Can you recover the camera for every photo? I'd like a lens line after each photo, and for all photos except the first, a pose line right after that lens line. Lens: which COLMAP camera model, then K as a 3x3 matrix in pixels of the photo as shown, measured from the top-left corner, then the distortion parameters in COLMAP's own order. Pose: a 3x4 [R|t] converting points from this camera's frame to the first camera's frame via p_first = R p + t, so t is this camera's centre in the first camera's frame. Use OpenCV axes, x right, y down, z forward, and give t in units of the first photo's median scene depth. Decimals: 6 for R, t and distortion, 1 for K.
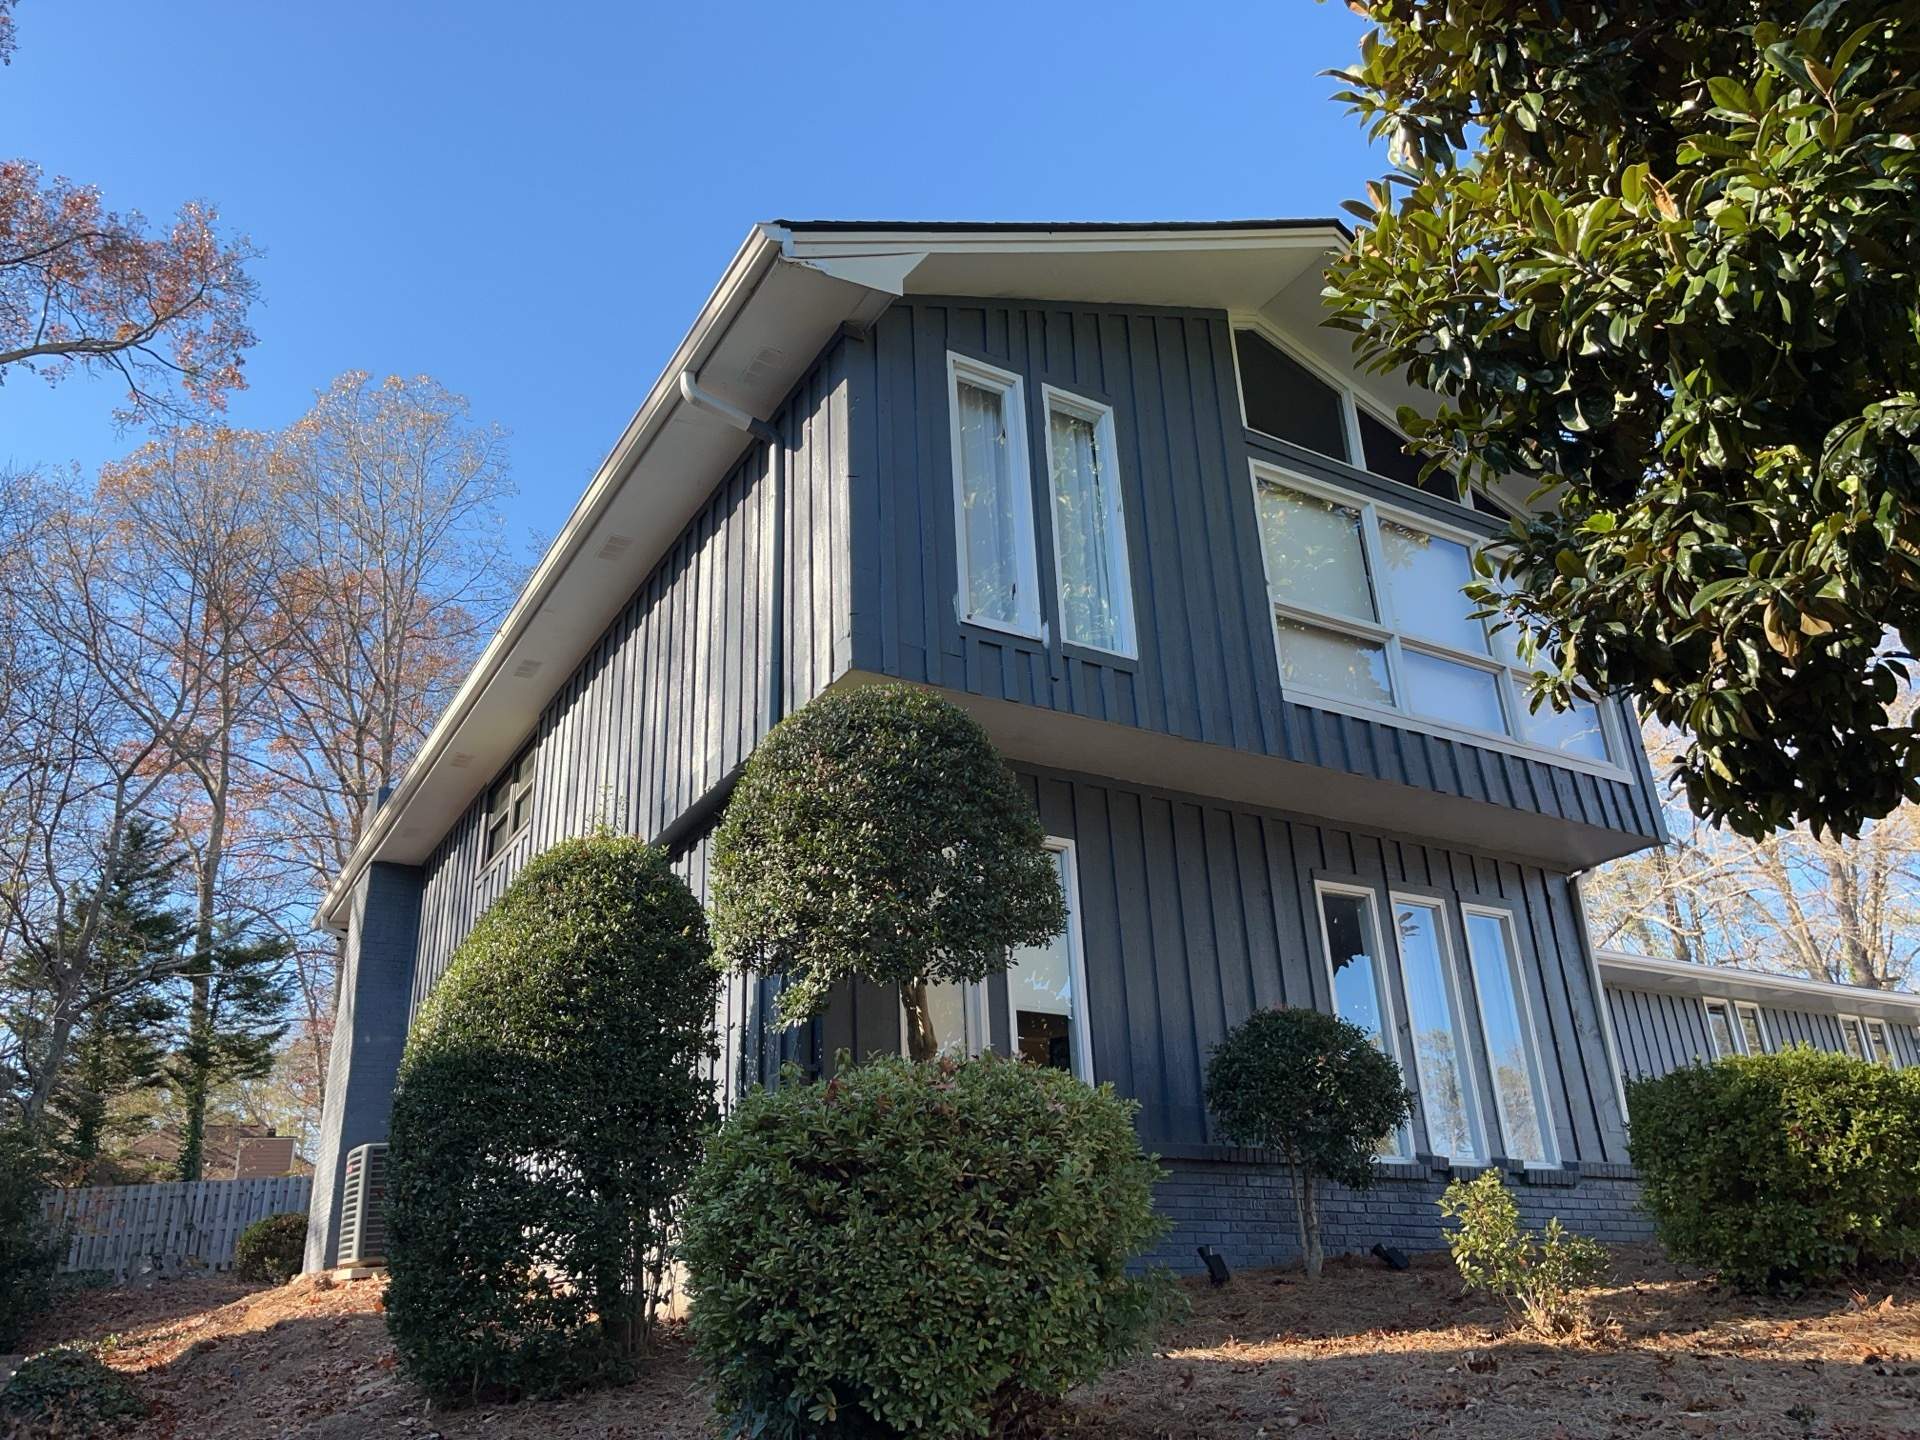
lens RADIAL K [[1442.9, 0, 960.0], [0, 1442.9, 720.0], [0, 0, 1]] dist [0.089717, -0.132738]
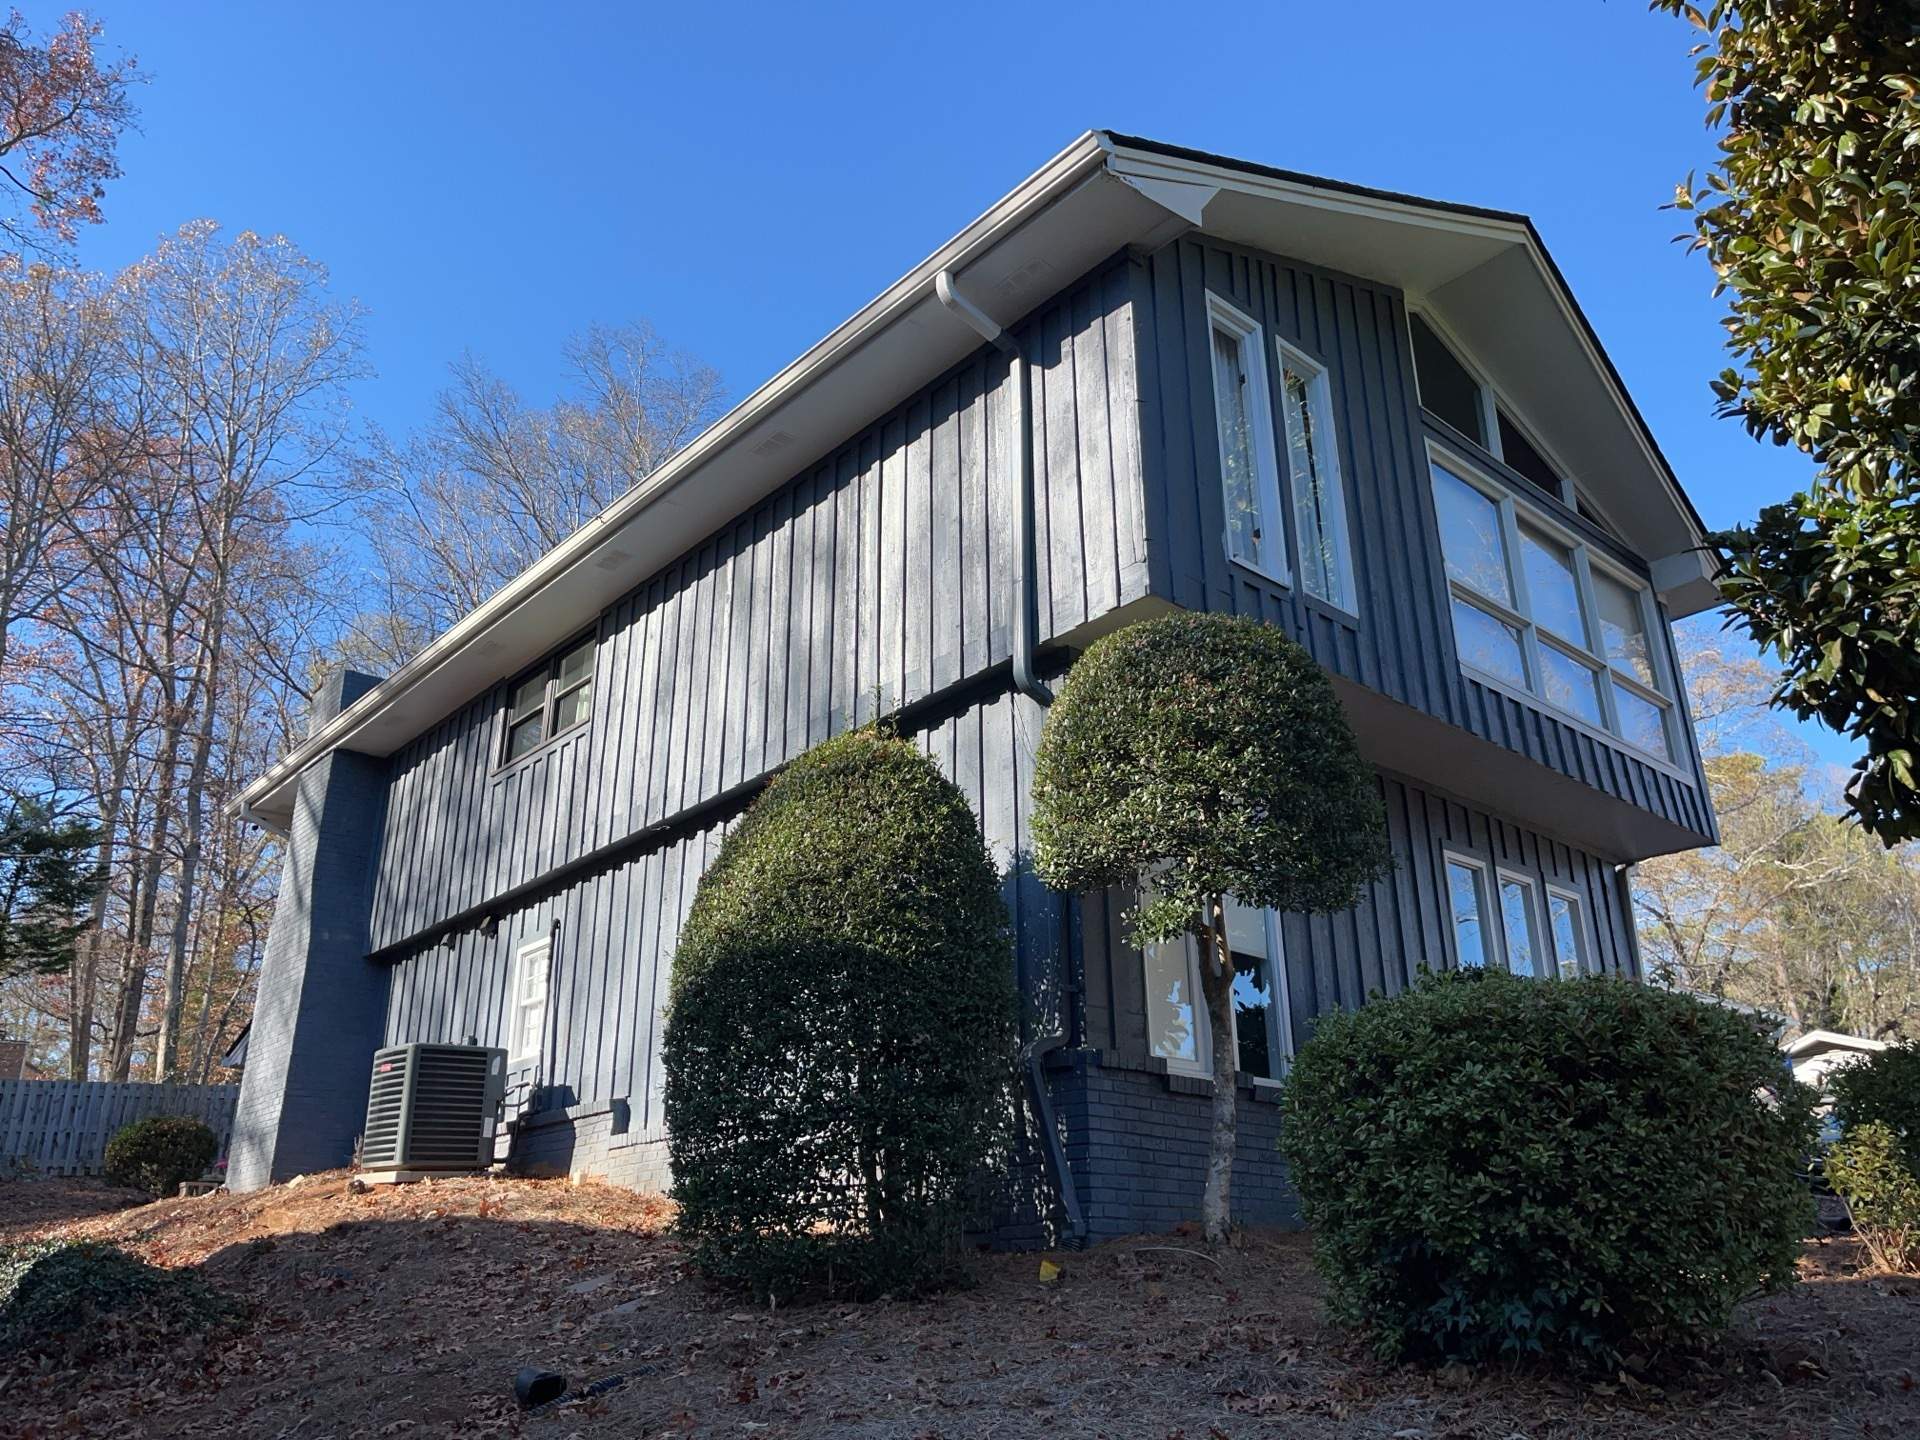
lens RADIAL K [[1442.9, 0, 960.0], [0, 1442.9, 720.0], [0, 0, 1]] dist [0.089717, -0.132738]
pose [[0.982368, 0.099894, 0.158031, -0.271656], [-0.103932, 0.994431, 0.017477, 0.035917], [-0.155405, -0.033593, 0.987279, 0.026685]]
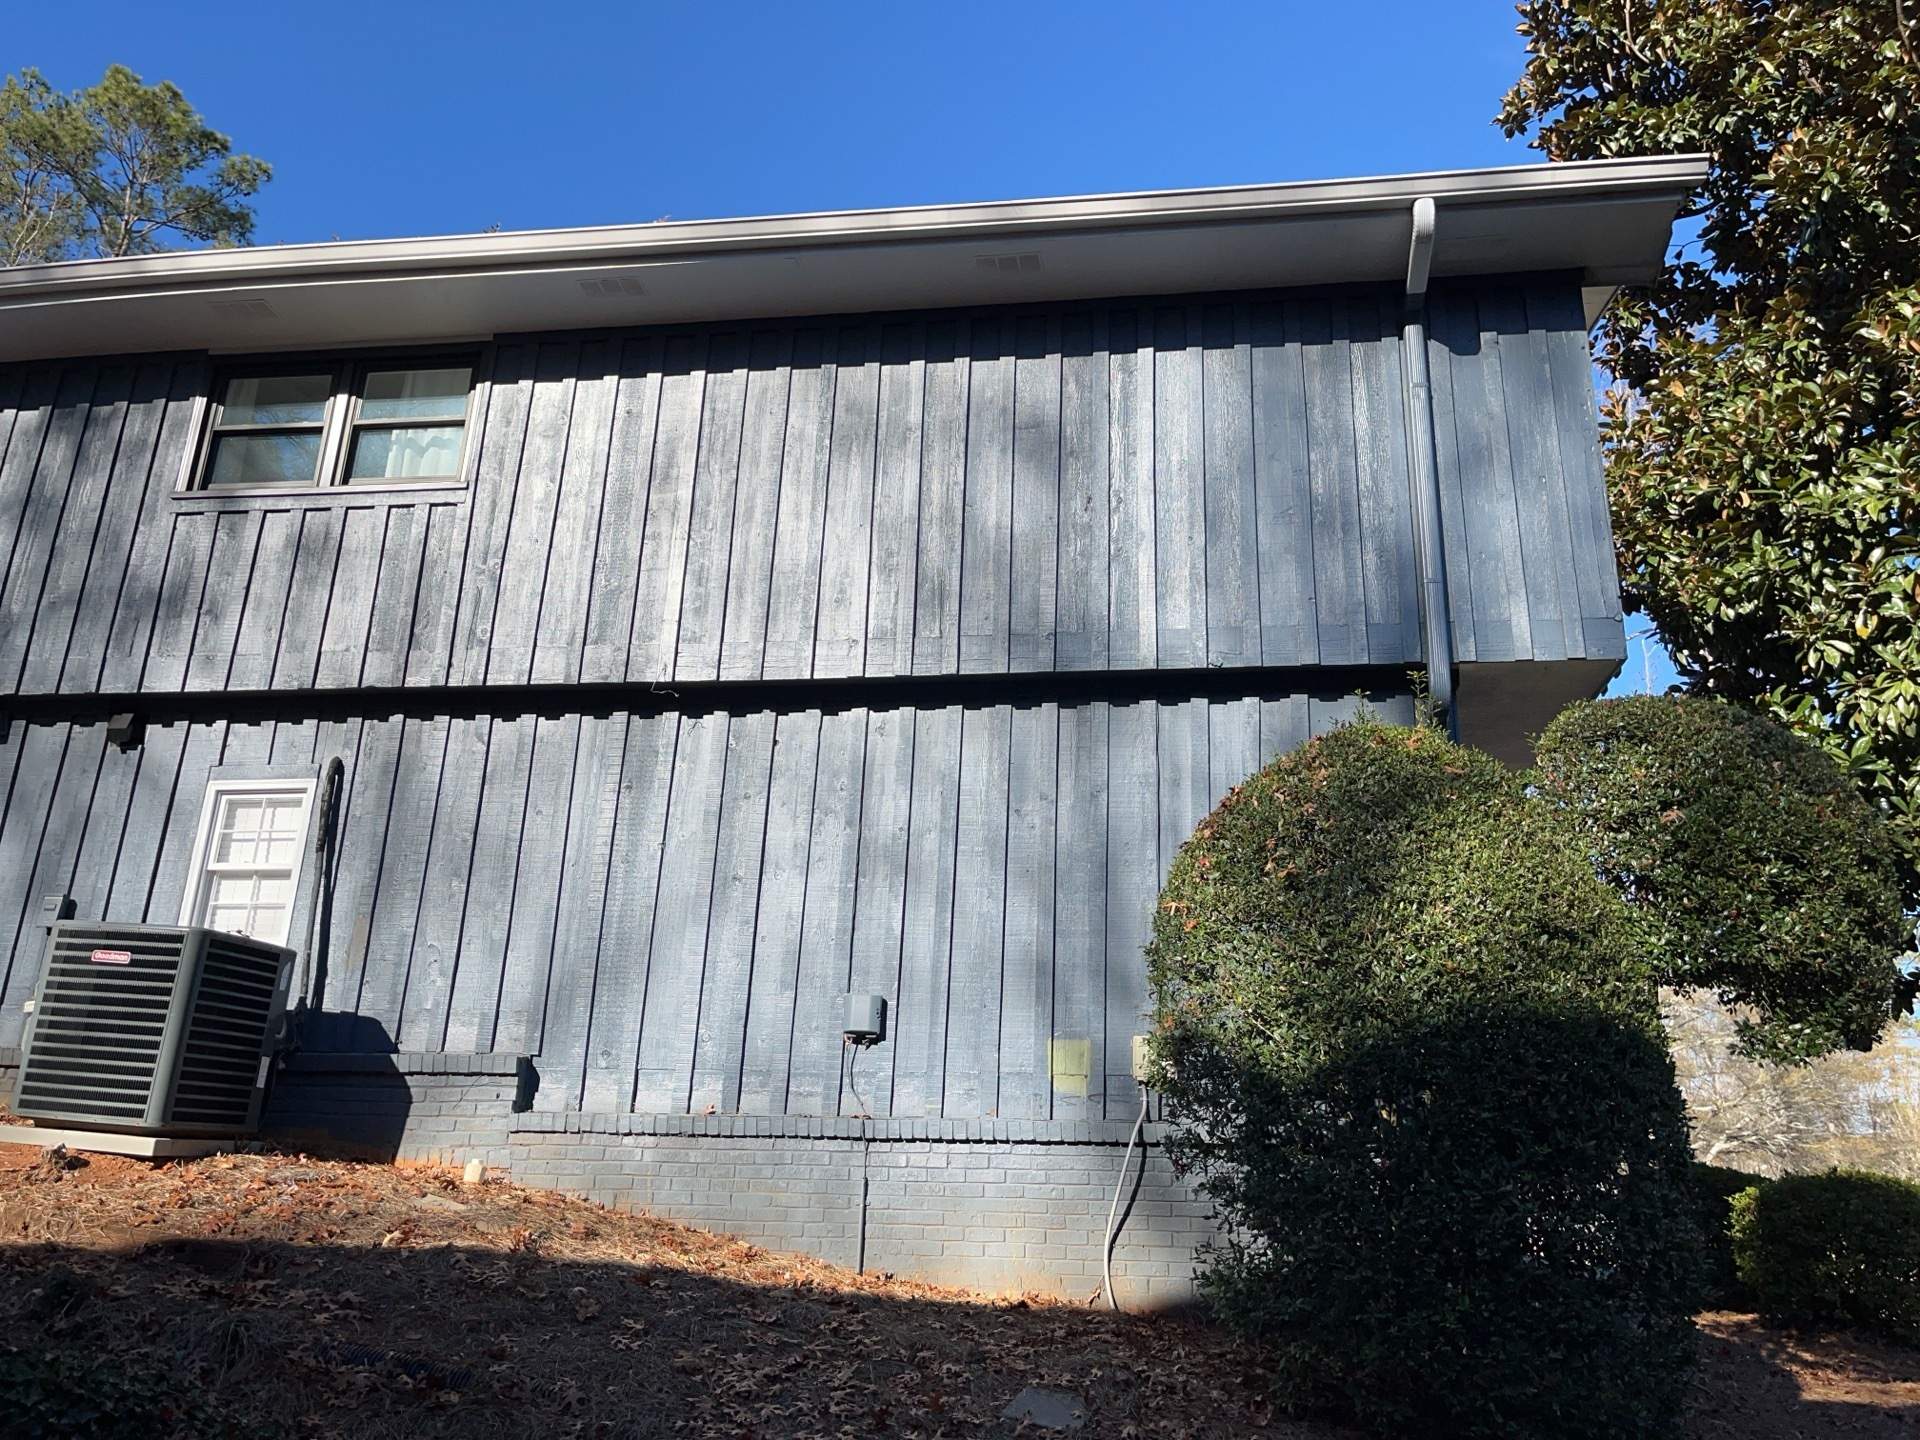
lens RADIAL K [[1442.9, 0, 960.0], [0, 1442.9, 720.0], [0, 0, 1]] dist [0.089717, -0.132738]
pose [[0.622469, 0.312492, 0.717552, -0.777342], [-0.366723, 0.926410, -0.085321, 0.184335], [-0.691409, -0.210033, 0.691259, 0.495766]]
